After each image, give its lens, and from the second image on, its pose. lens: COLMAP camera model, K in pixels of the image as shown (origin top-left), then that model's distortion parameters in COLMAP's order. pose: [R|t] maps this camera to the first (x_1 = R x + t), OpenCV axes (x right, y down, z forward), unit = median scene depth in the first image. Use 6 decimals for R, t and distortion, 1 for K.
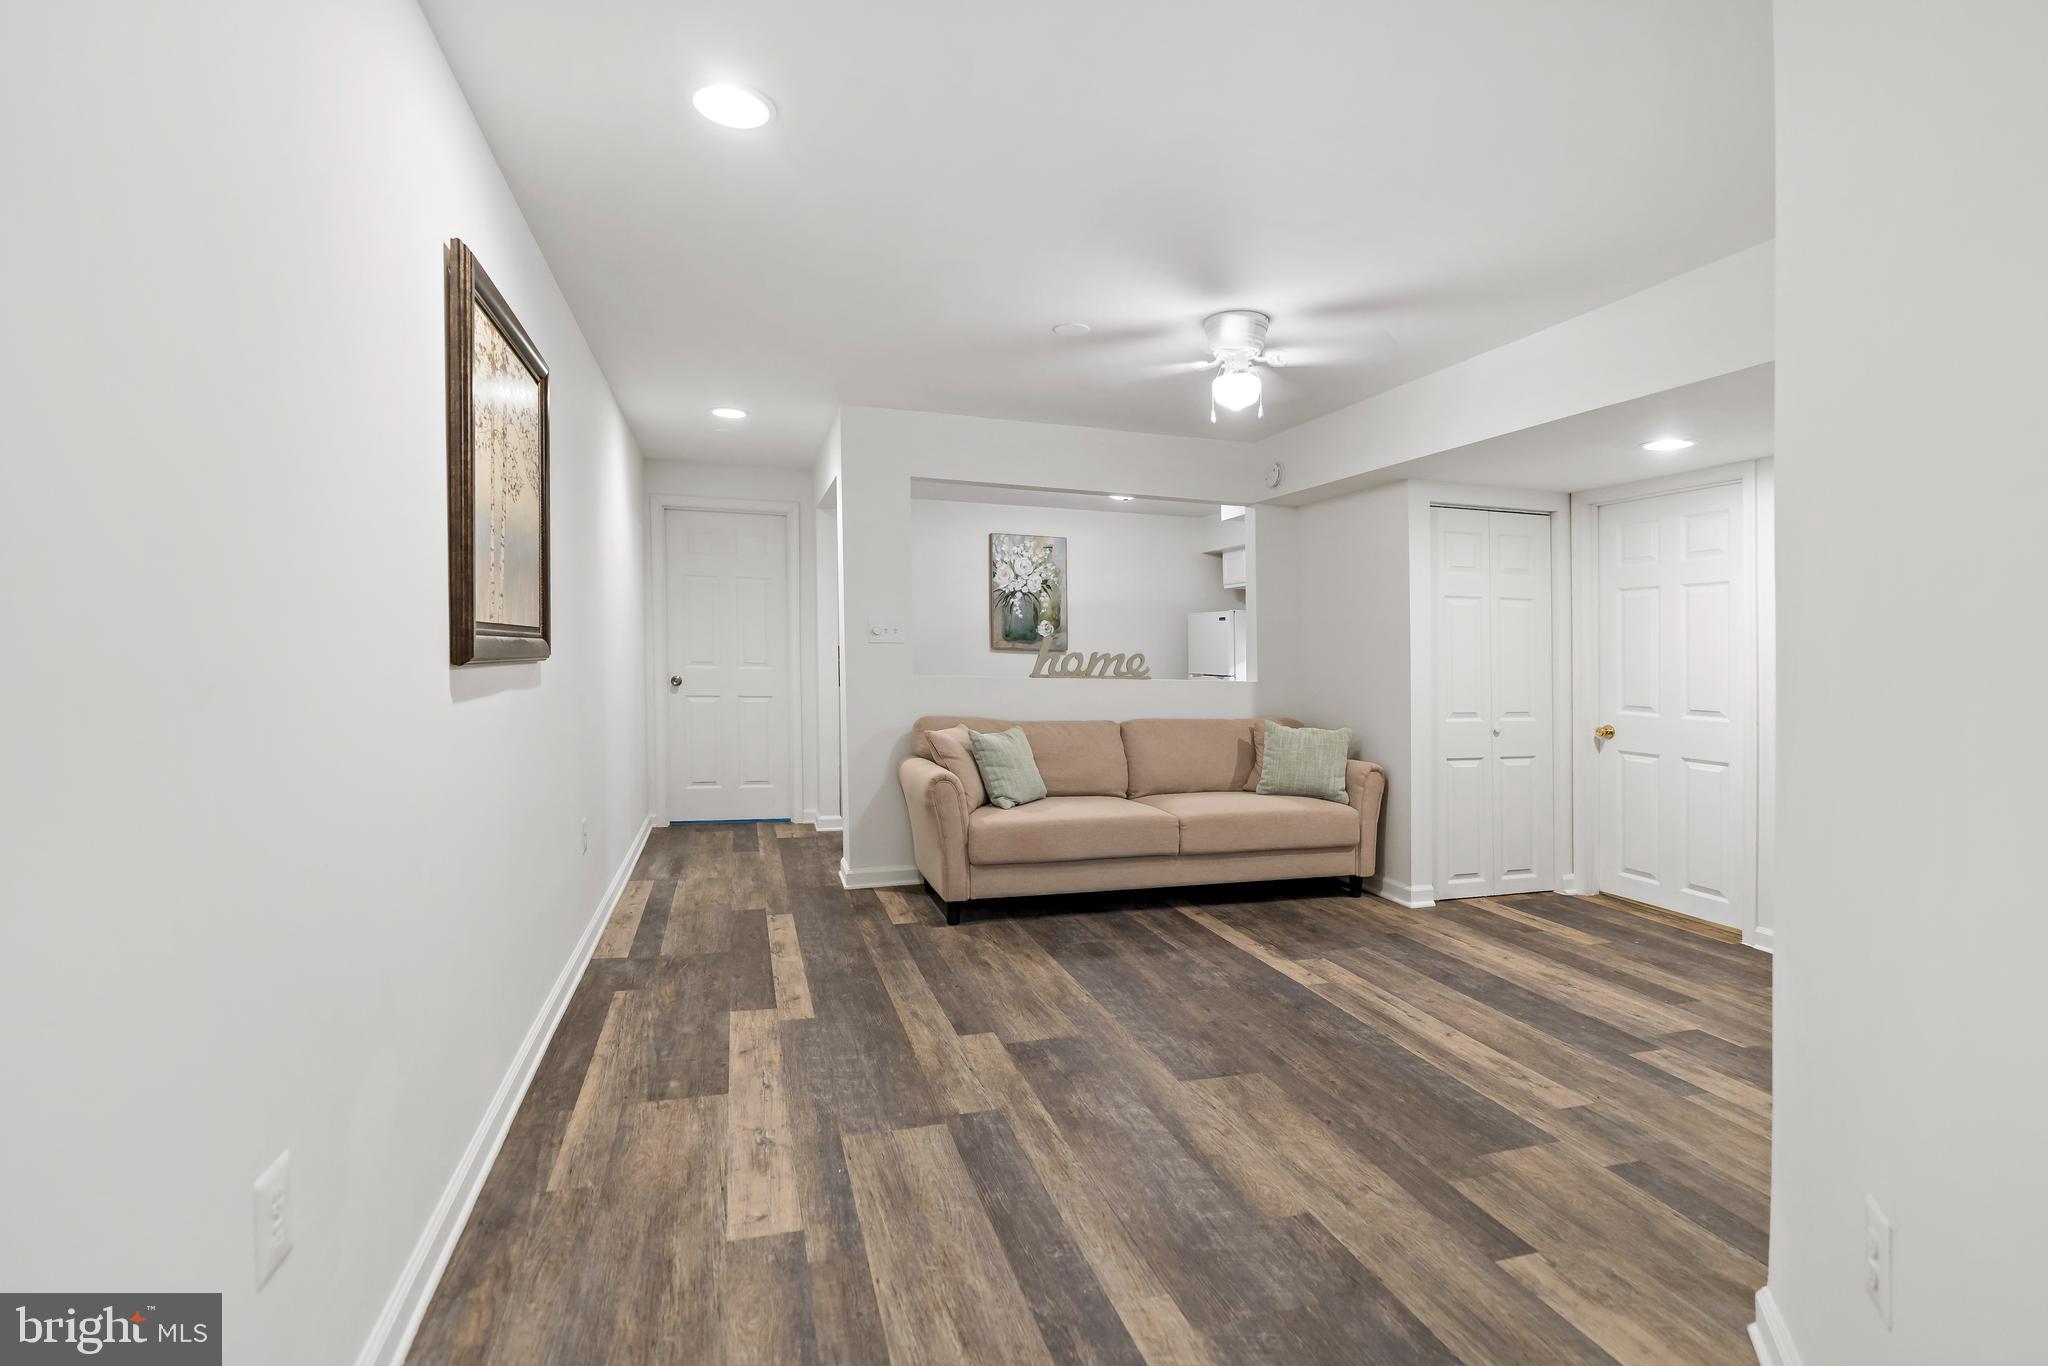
lens RADIAL K [[952.8, 0, 1017.1], [0, 952.8, 654.5], [0, 0, 1]] dist [-0.011741, 0.006963]
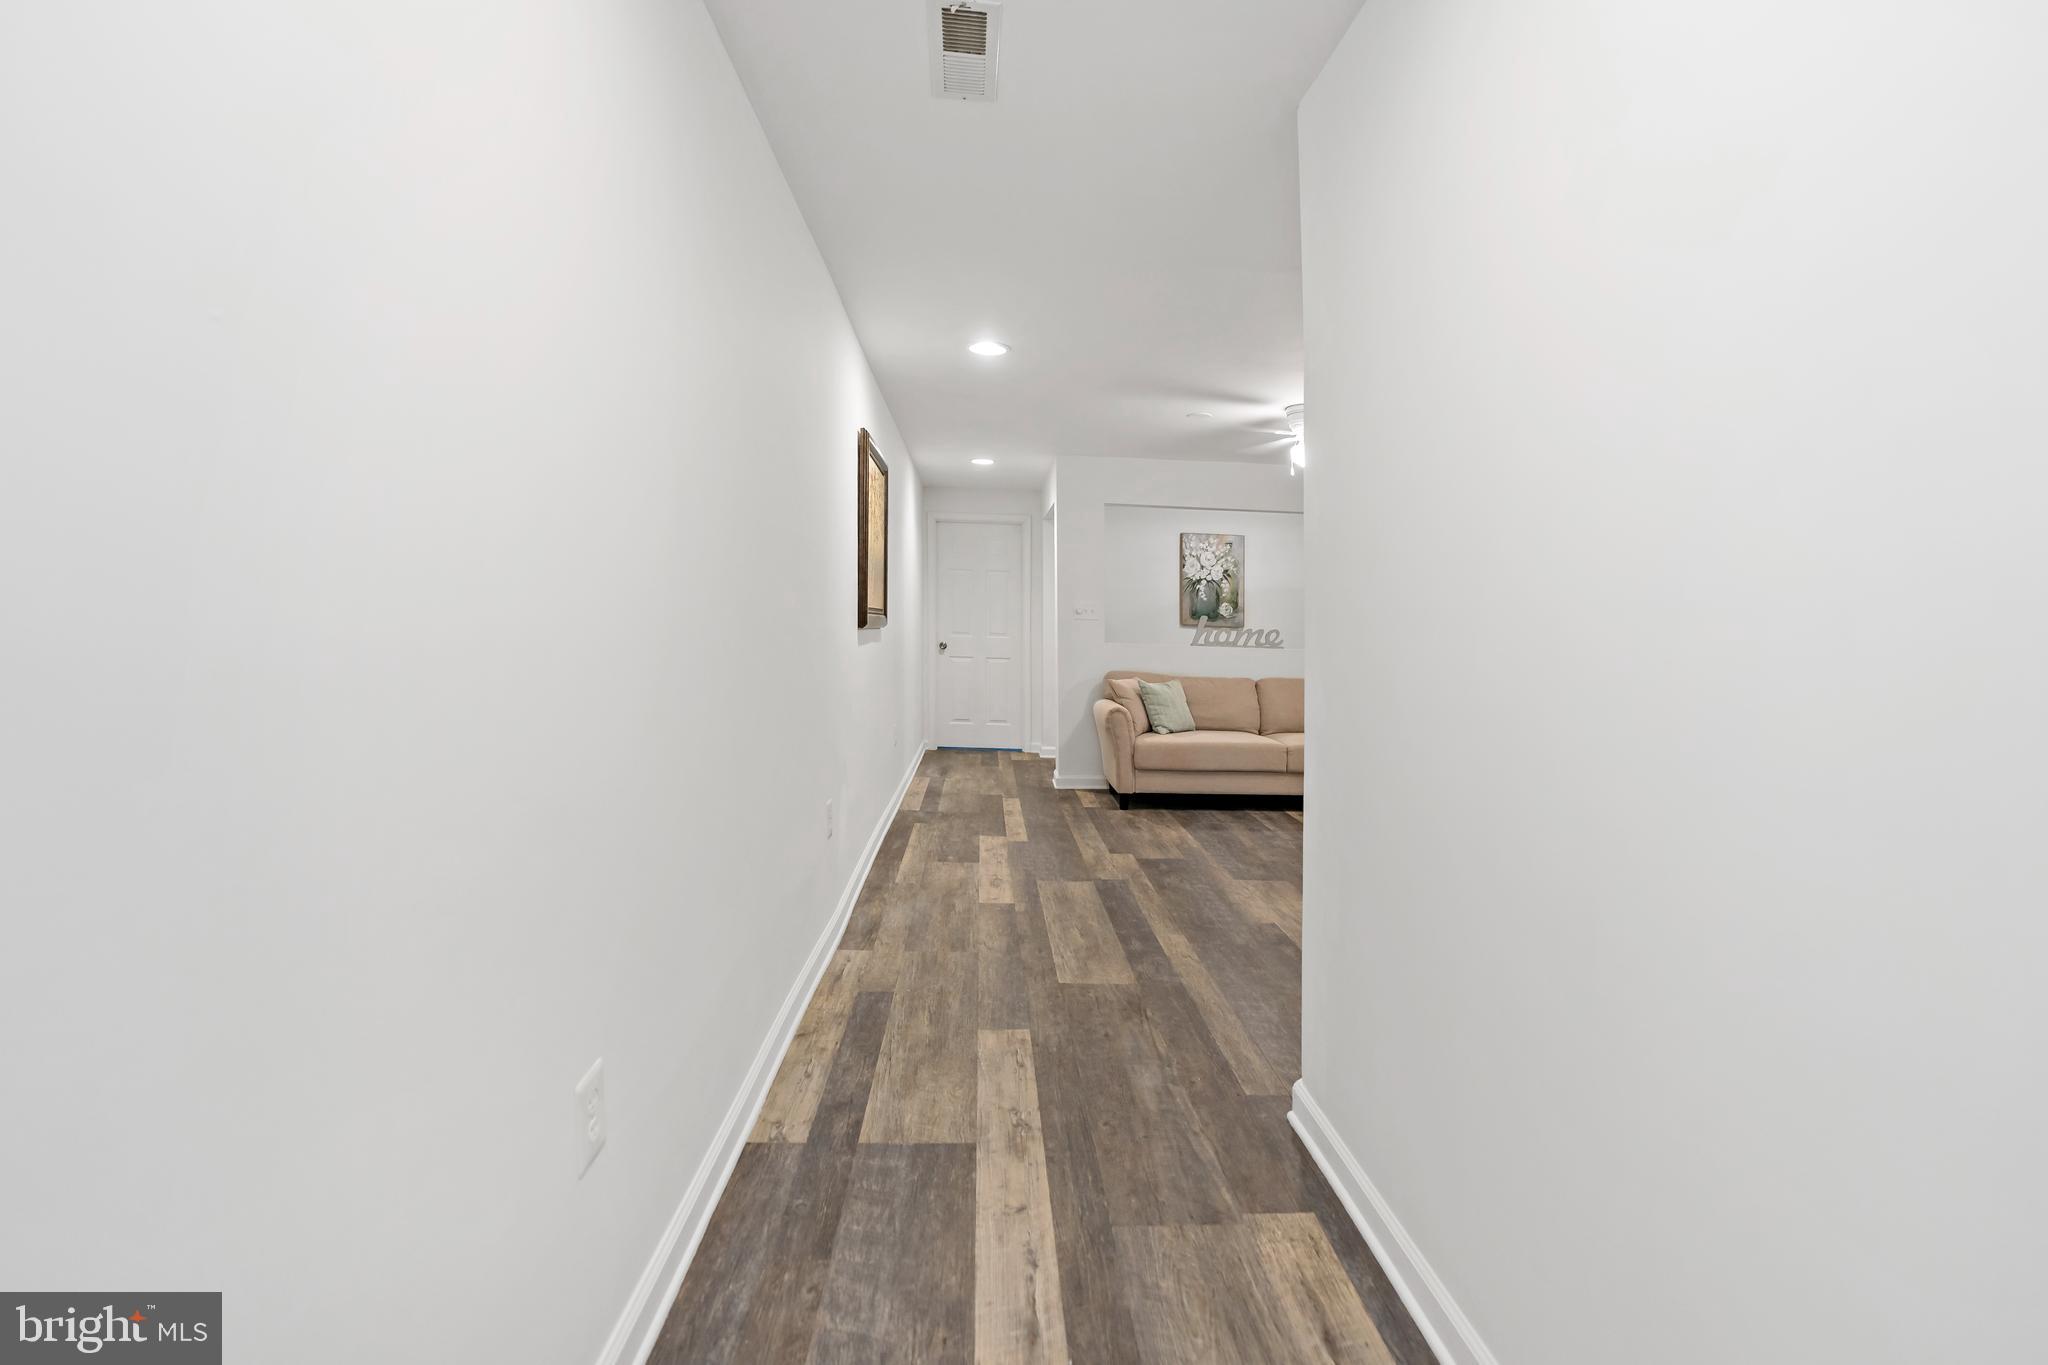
lens RADIAL K [[974.0, 0, 1037.1], [0, 974.0, 635.2], [0, 0, 1]] dist [-0.019541, 0.000070]
pose [[0.973337, 0.013037, -0.229009, 0.111816], [-0.012326, 0.999914, 0.004535, 0.005032], [0.229049, -0.001591, 0.973414, -0.390724]]
